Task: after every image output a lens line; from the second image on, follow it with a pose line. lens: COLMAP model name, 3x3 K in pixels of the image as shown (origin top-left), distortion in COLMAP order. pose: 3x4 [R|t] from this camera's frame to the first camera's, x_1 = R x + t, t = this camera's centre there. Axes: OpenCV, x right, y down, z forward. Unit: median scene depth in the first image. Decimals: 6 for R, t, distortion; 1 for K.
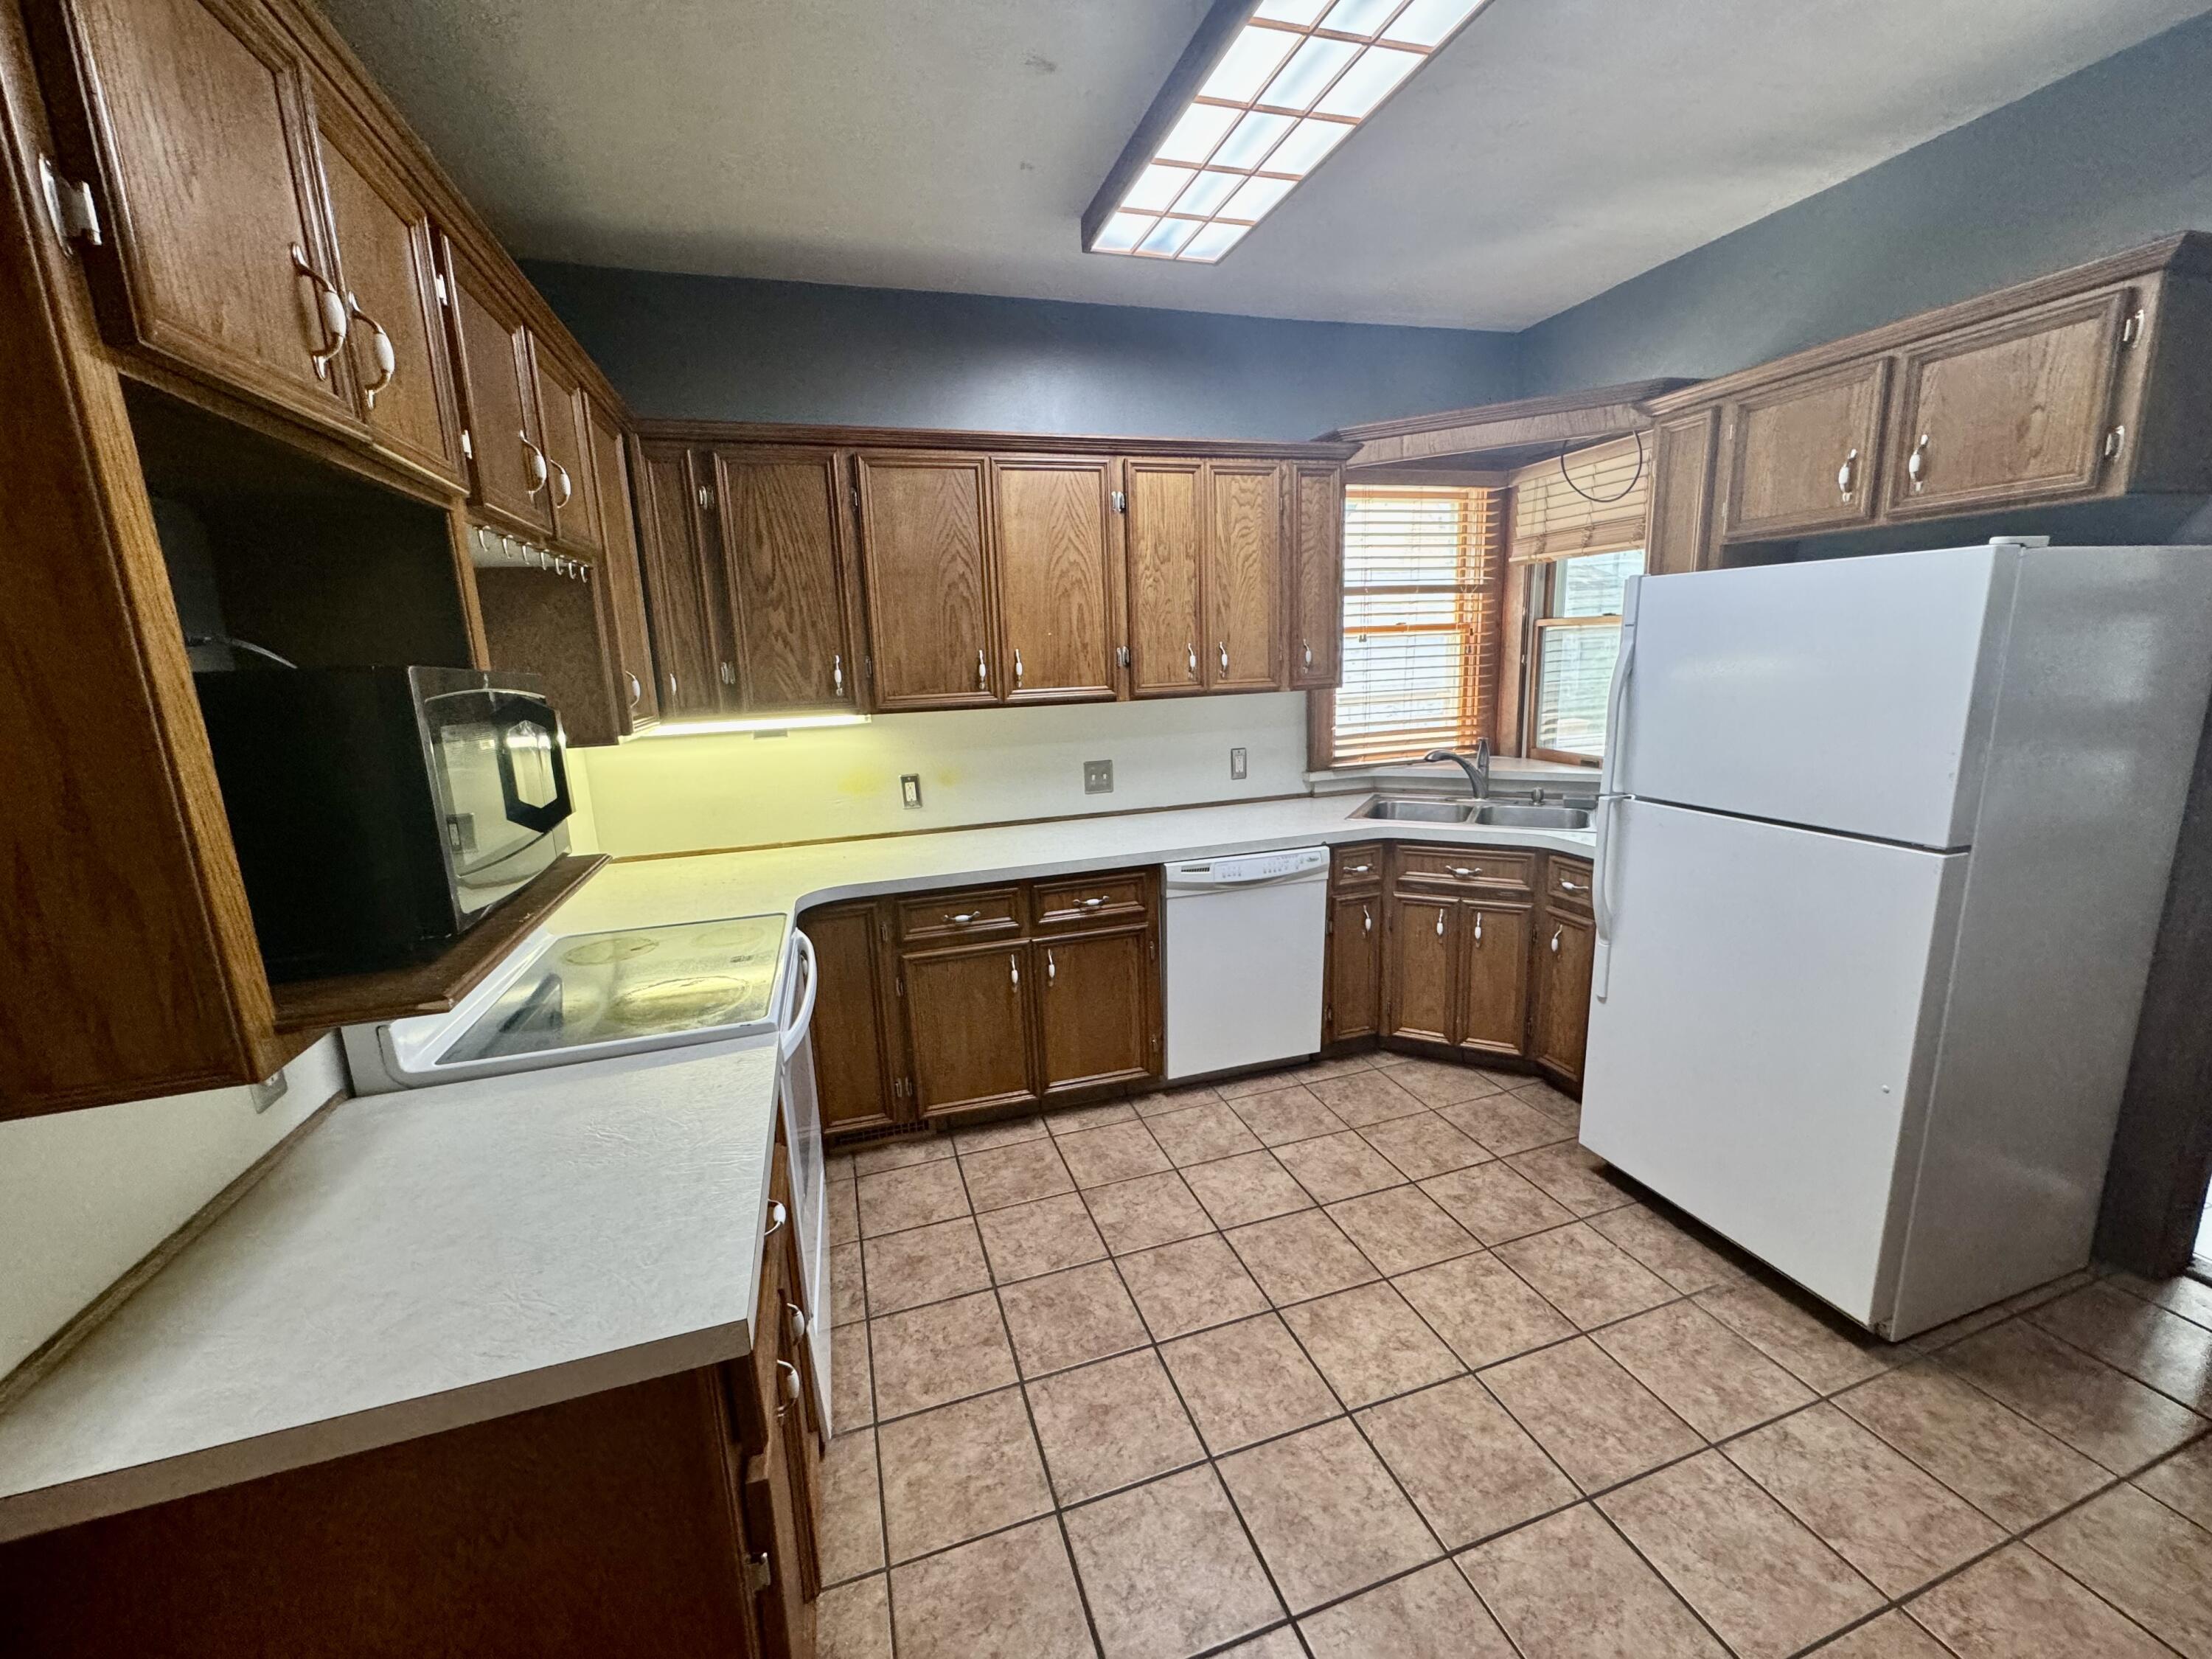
lens RADIAL K [[881.5, 0, 1103.7], [0, 881.5, 823.8], [0, 0, 1]] dist [-0.003426, 0.001155]
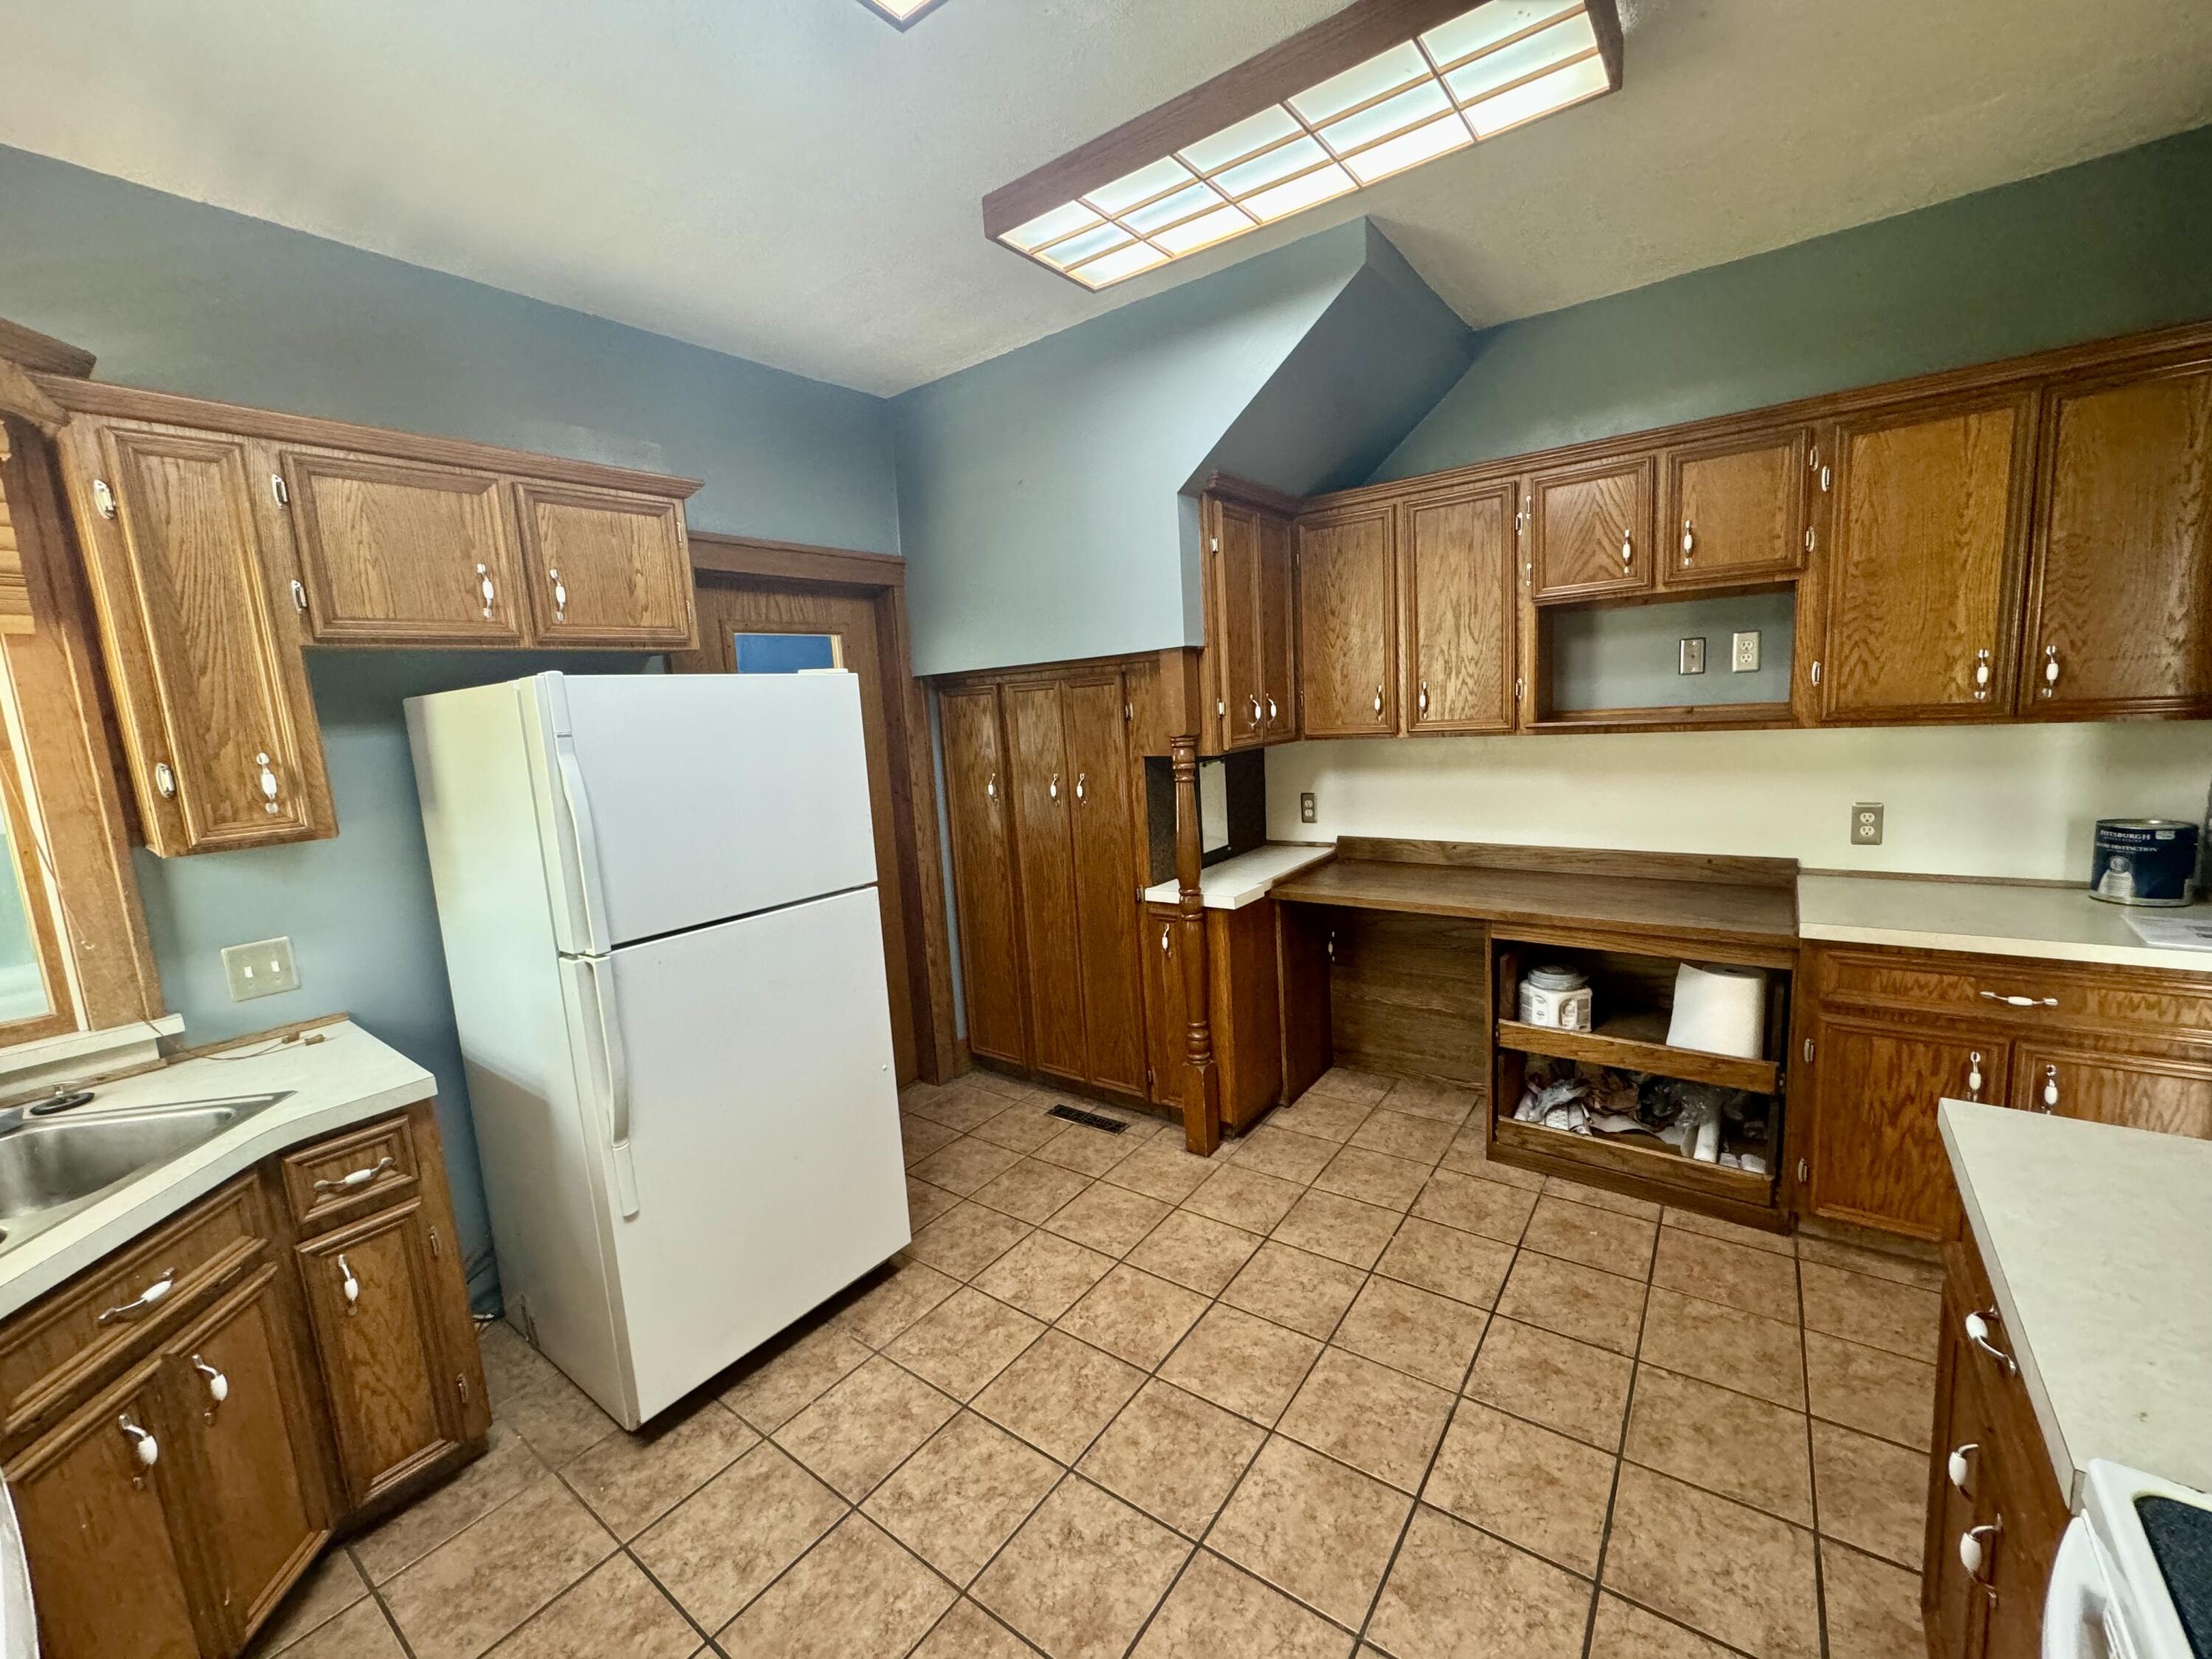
lens RADIAL K [[881.5, 0, 1105.5], [0, 881.5, 829.8], [0, 0, 1]] dist [-0.003426, 0.001155]
pose [[-0.578592, -0.042405, 0.814514, -0.330506], [0.243192, 0.944252, 0.221912, -0.221740], [-0.778517, 0.326480, -0.536025, 1.164713]]
